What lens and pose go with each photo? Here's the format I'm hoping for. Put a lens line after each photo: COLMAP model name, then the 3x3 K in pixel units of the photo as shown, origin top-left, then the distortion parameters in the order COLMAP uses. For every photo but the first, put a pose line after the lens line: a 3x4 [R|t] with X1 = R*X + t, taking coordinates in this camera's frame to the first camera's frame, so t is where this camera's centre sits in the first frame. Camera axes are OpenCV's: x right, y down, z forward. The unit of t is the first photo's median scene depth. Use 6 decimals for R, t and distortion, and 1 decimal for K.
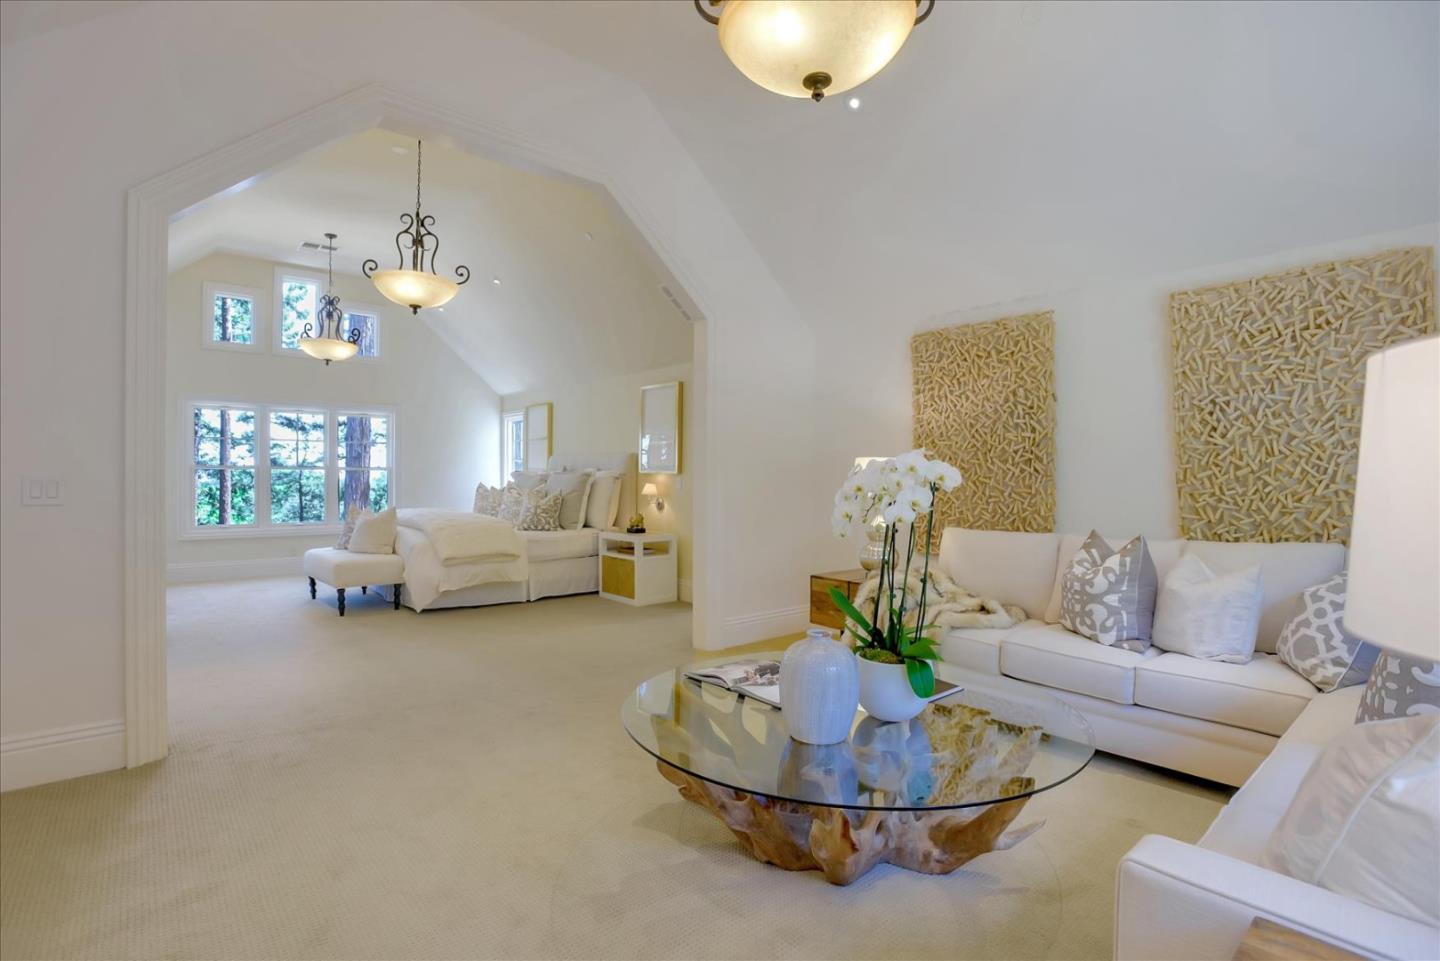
lens RADIAL K [[710.9, 0, 724.5], [0, 710.9, 477.1], [0, 0, 1]] dist [-0.017637, 0.000394]
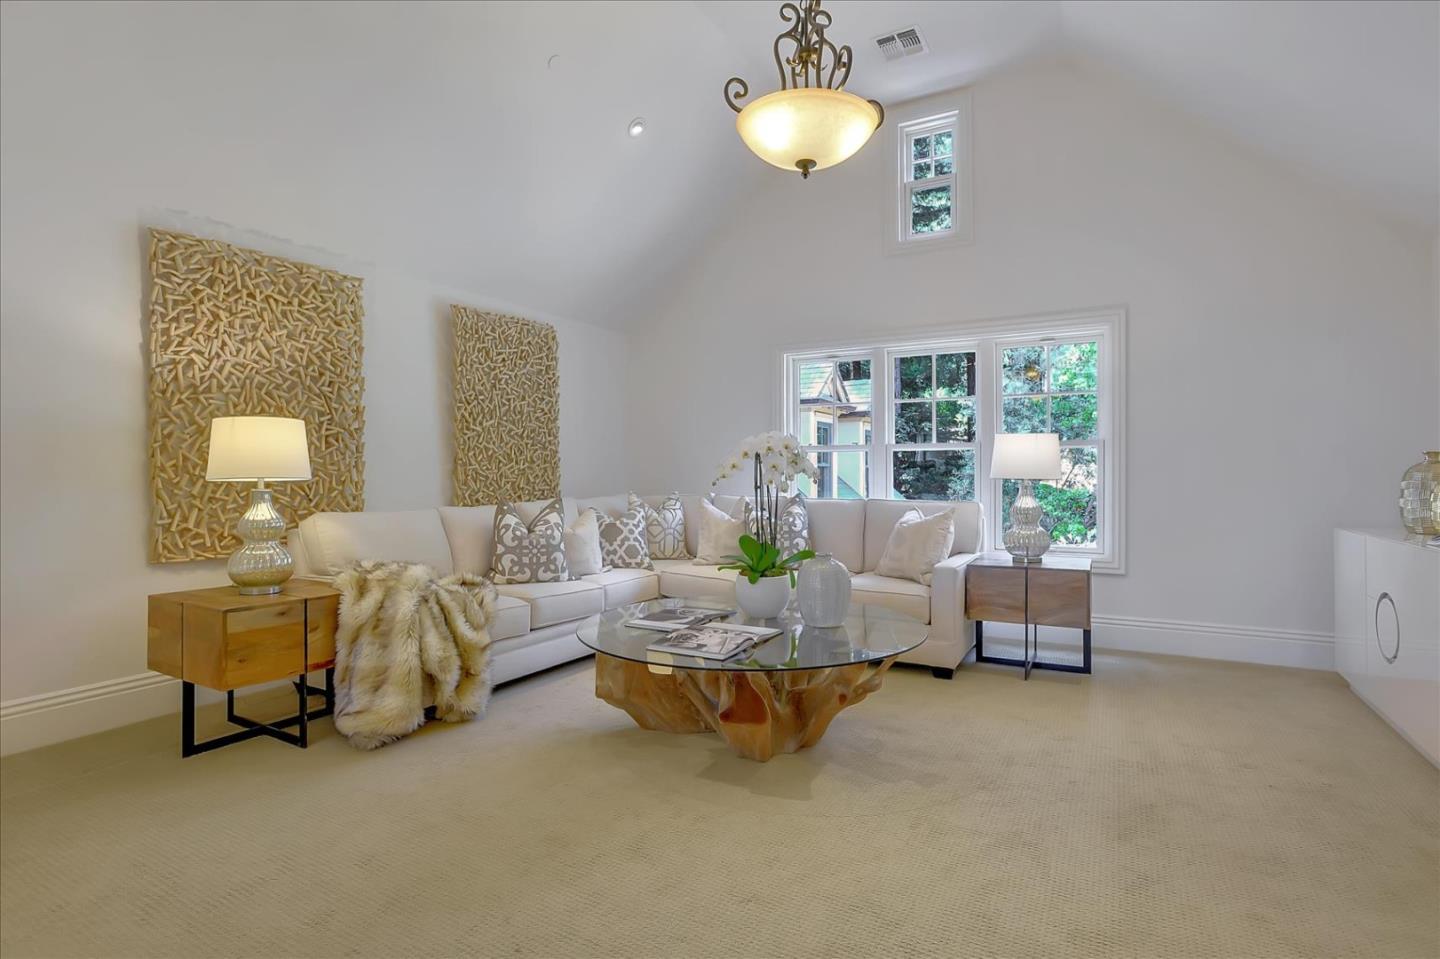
lens RADIAL K [[710.9, 0, 724.9], [0, 710.9, 479.3], [0, 0, 1]] dist [-0.017637, 0.000394]
pose [[-0.313716, -0.012803, 0.949431, -0.741528], [0.000067, 0.999909, 0.013505, 0.027397], [-0.949517, 0.004300, -0.313686, 1.038555]]
